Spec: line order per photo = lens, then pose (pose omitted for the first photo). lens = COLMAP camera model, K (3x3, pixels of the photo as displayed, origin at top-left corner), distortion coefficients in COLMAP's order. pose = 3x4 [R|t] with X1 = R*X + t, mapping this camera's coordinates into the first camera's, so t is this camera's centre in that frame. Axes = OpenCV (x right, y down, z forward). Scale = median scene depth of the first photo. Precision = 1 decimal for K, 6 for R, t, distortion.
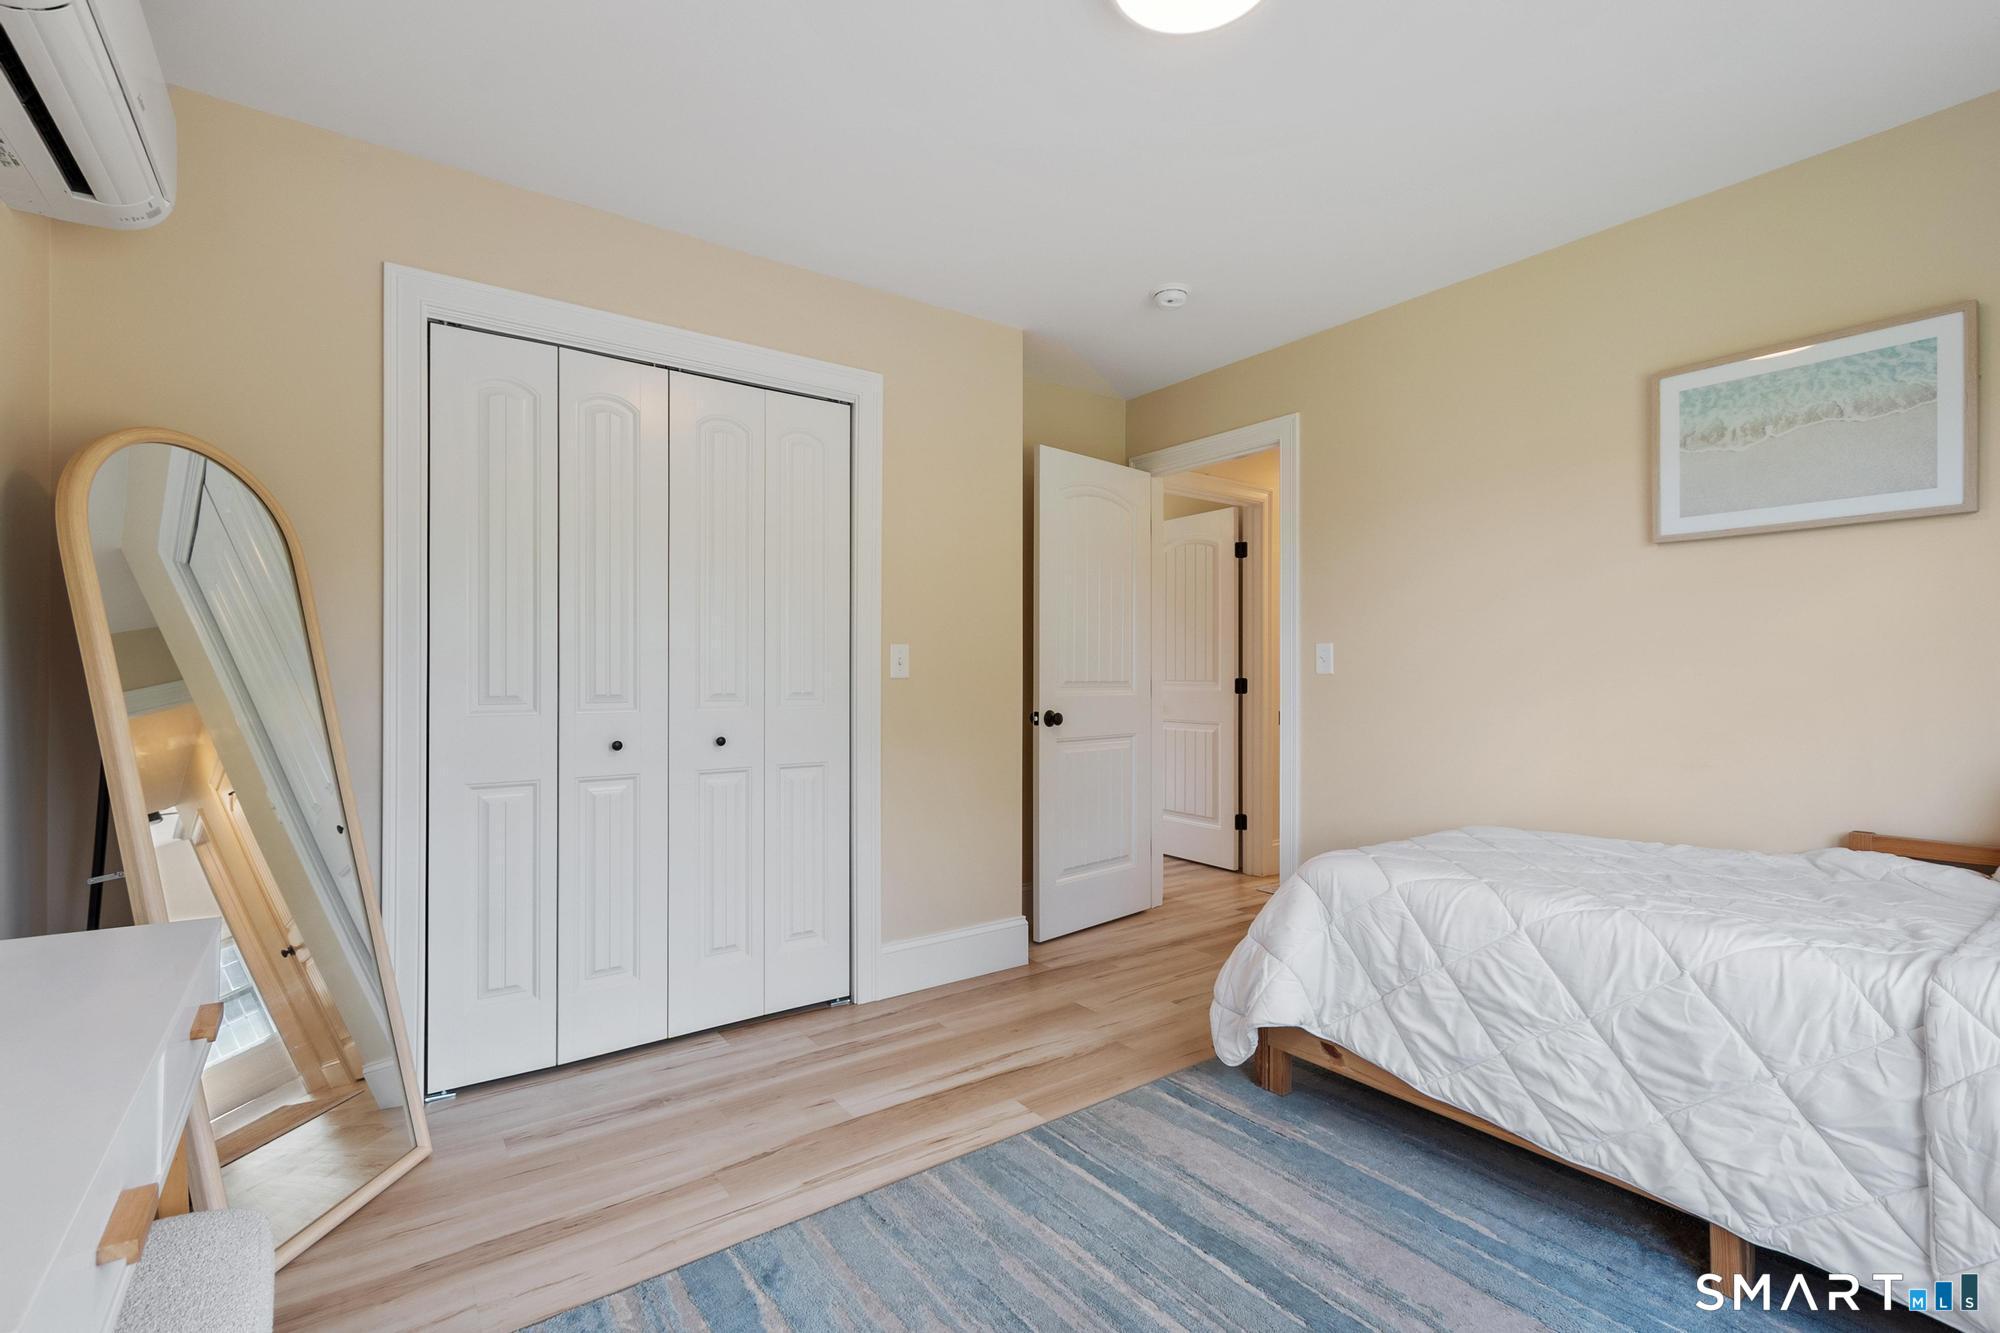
lens RADIAL K [[872.2, 0, 1000.0], [0, 872.2, 666.5], [0, 0, 1]] dist [-0.010728, 0.000235]
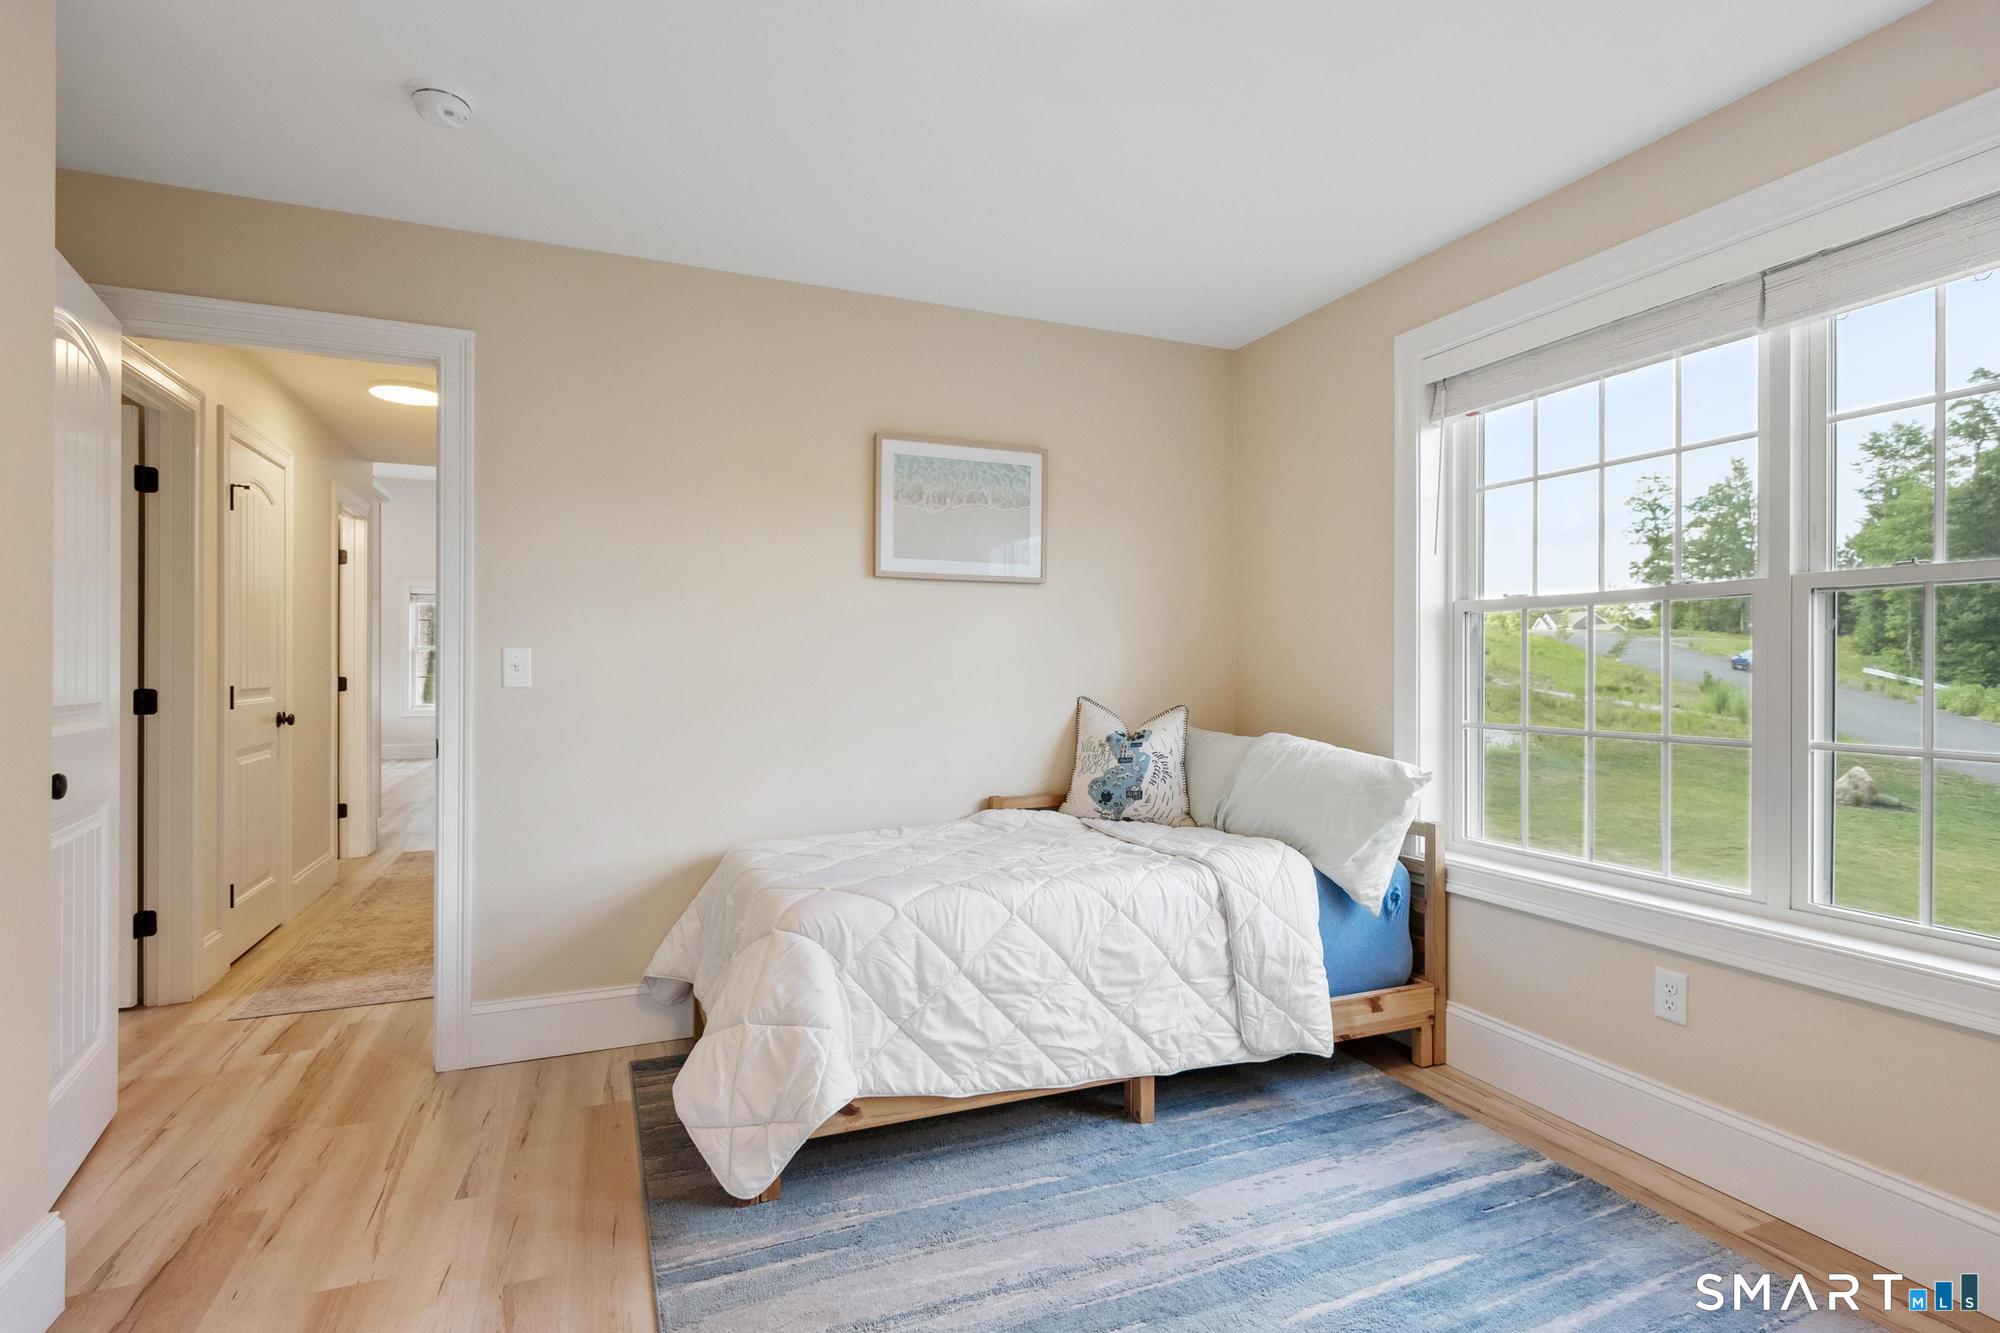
lens RADIAL K [[964.7, 0, 997.5], [0, 964.7, 670.8], [0, 0, 1]] dist [-0.001127, 0.000073]
pose [[0.240436, 0.000113, 0.970665, -0.633878], [-0.013616, 0.999902, 0.003257, -0.026218], [-0.970569, -0.014000, 0.240414, 0.690704]]
